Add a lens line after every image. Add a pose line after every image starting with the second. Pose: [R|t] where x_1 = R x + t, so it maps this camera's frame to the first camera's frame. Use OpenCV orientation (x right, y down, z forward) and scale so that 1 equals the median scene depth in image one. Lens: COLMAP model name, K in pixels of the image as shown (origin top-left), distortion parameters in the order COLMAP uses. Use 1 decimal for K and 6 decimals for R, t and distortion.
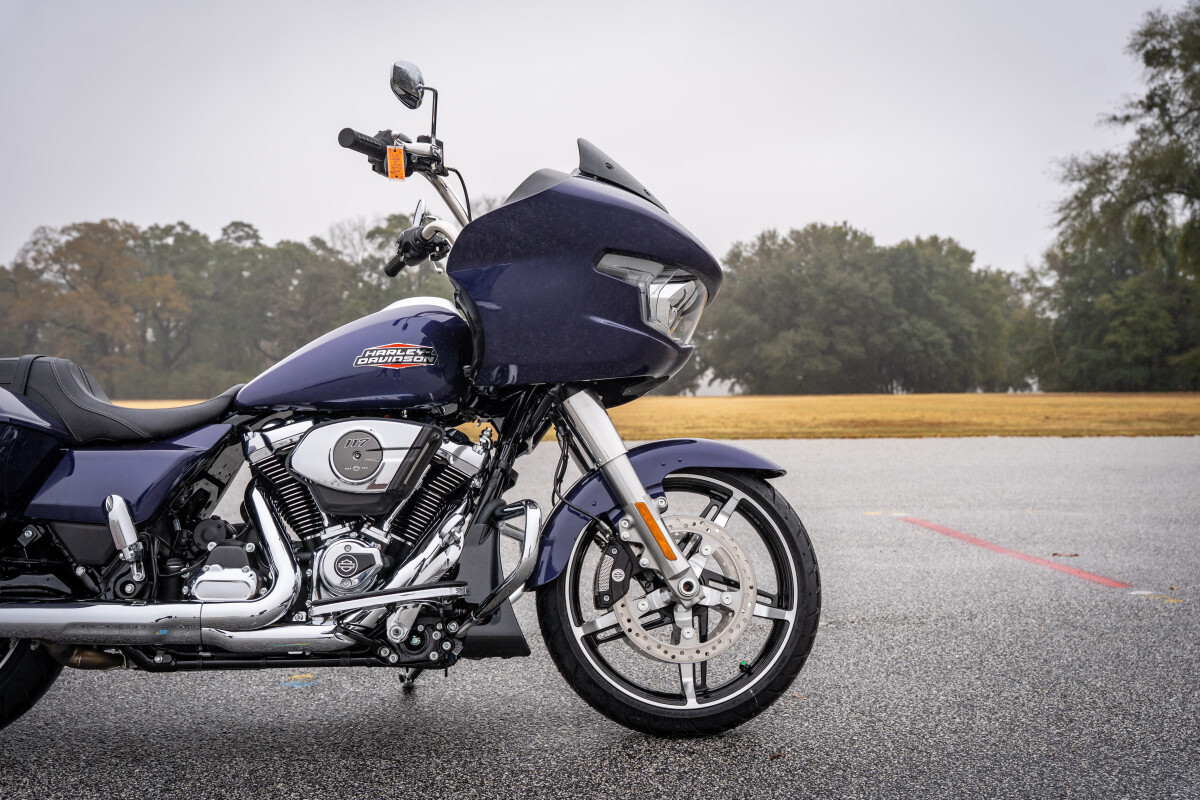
lens RADIAL K [[1256.2, 0, 600.0], [0, 1256.2, 400.0], [0, 0, 1]] dist [0.003003, 0.004482]
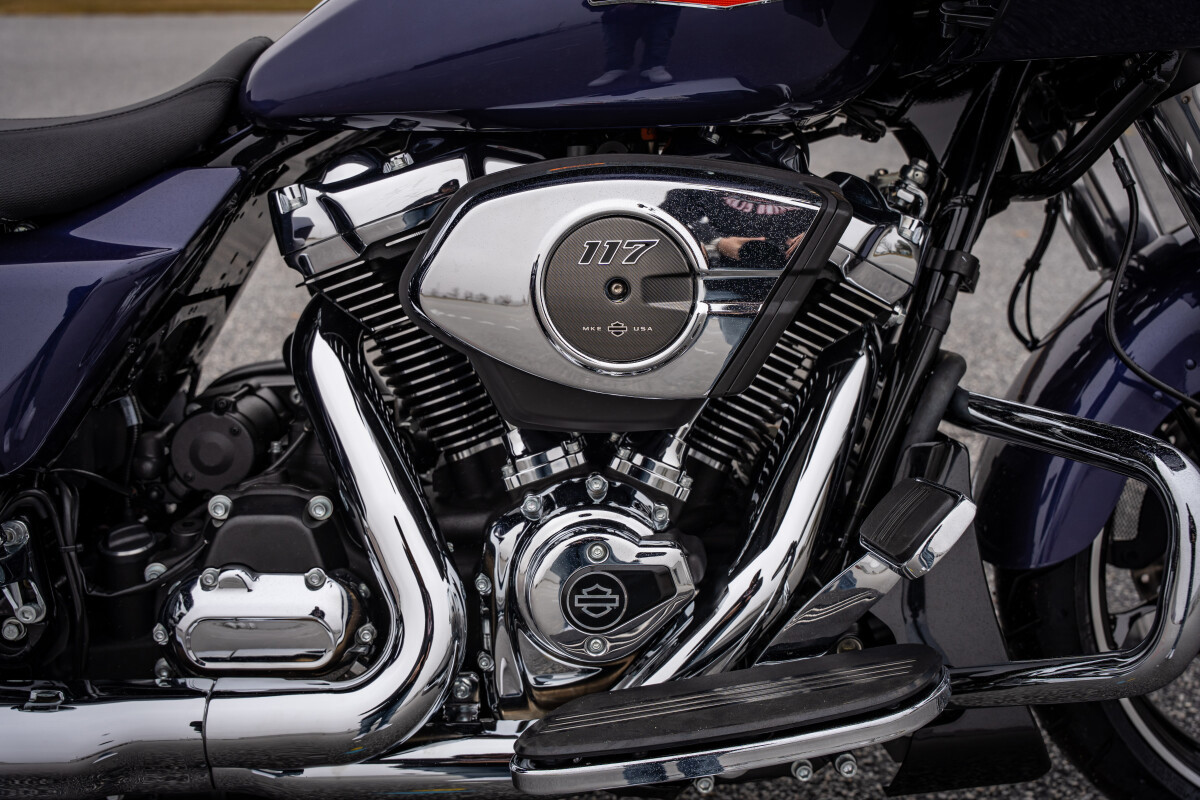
lens RADIAL K [[1251.0, 0, 600.0], [0, 1251.0, 400.0], [0, 0, 1]] dist [-0.003911, 0.011084]
pose [[0.999532, 0.006759, -0.029822, -0.177461], [0.003925, 0.938839, 0.344335, -0.040703], [0.030325, -0.344291, 0.938373, 0.639630]]
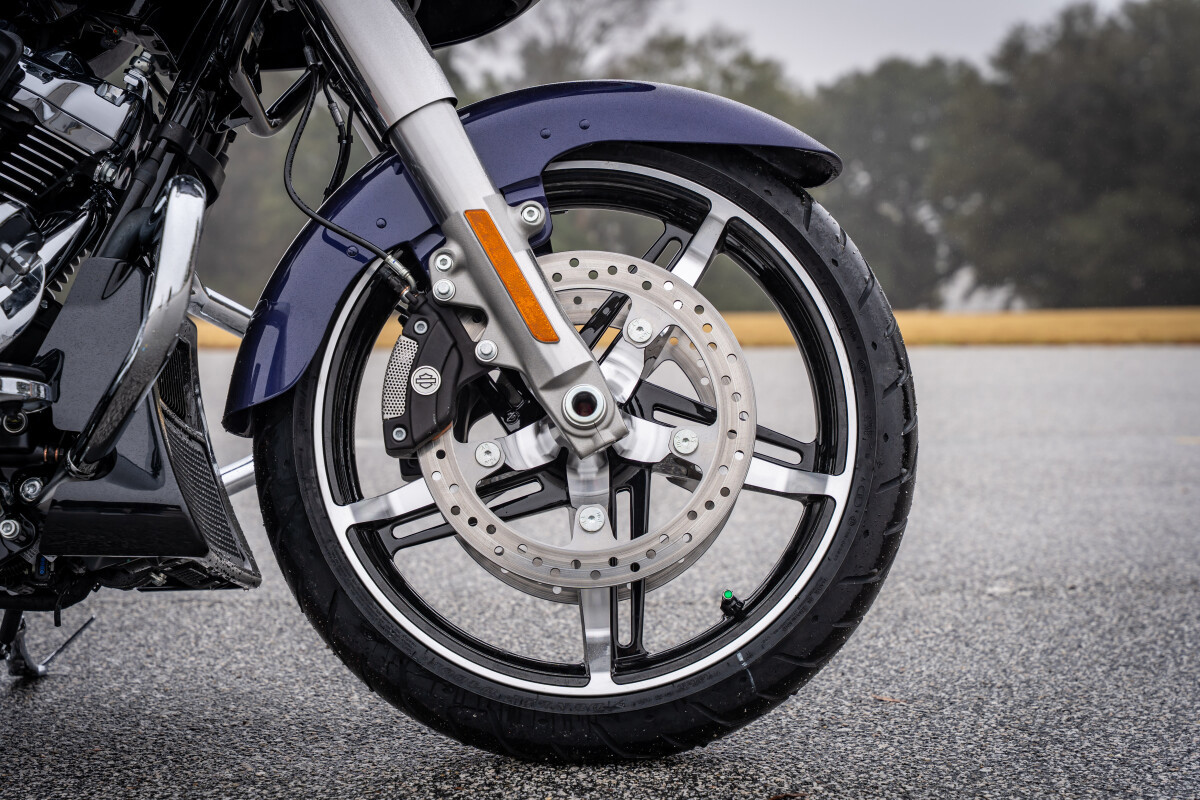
lens RADIAL K [[2367.3, 0, 600.0], [0, 2367.3, 400.0], [0, 0, 1]] dist [0.015867, 0.108727]
pose [[0.997945, 0.003918, -0.063951, 0.124009], [-0.001790, 0.999444, 0.033296, 0.117641], [0.064046, -0.033113, 0.997397, 0.195245]]
